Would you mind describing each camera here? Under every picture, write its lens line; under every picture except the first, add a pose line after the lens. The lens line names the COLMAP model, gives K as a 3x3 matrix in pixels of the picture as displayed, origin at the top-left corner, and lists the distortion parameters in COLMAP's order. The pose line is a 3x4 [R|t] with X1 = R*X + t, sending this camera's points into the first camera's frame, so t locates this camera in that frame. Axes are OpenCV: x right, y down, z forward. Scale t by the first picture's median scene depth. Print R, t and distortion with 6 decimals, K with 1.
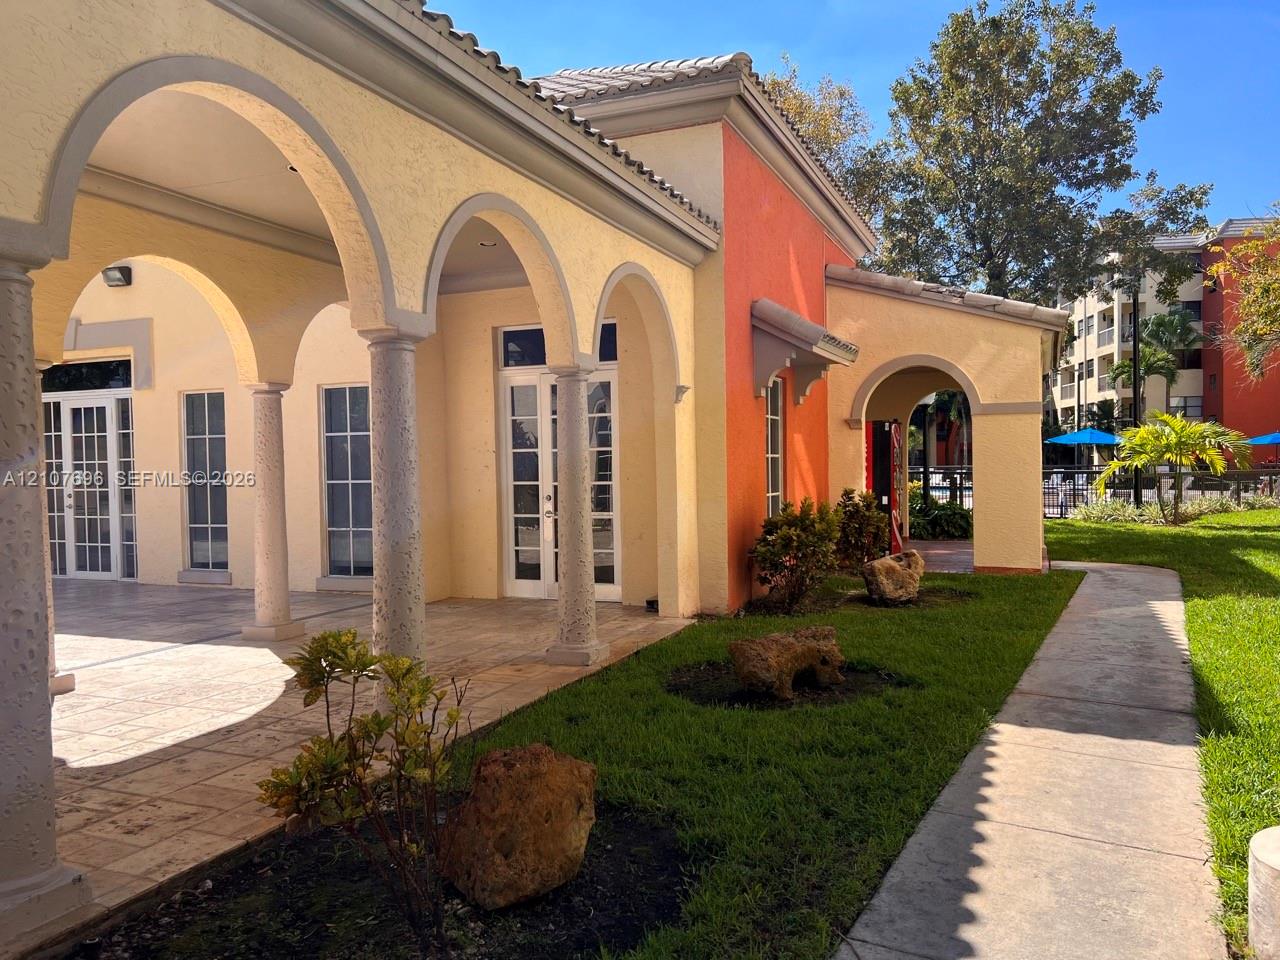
lens RADIAL K [[965.3, 0, 640.0], [0, 965.3, 480.0], [0, 0, 1]] dist [0.065390, -0.078735]
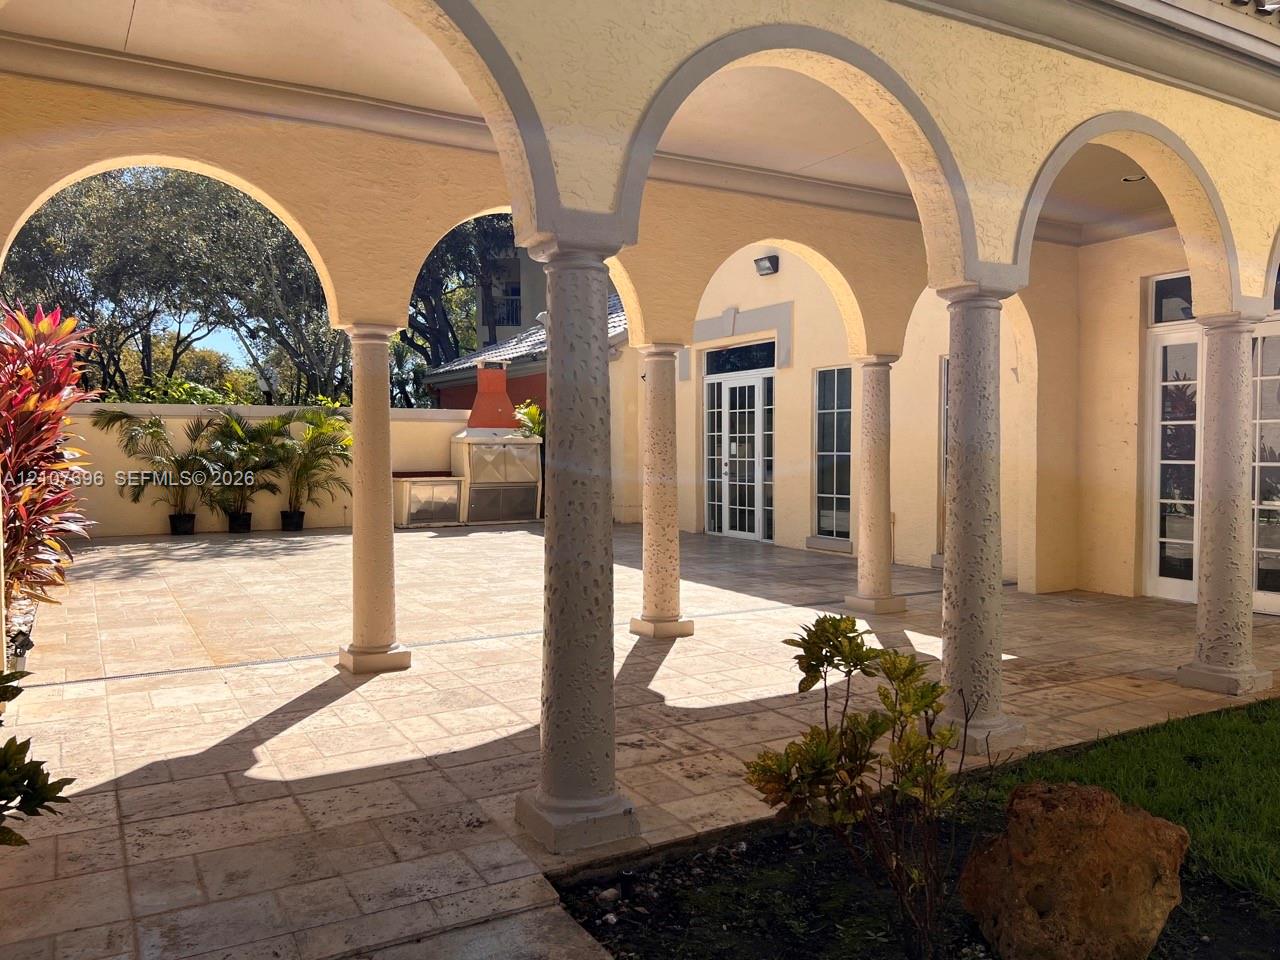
lens RADIAL K [[965.3, 0, 640.0], [0, 965.3, 480.0], [0, 0, 1]] dist [0.065390, -0.078735]
pose [[0.790983, 0.035227, -0.610823, 0.057772], [-0.019863, 0.999293, 0.031908, 0.001579], [0.611516, -0.013106, 0.791124, 0.100826]]
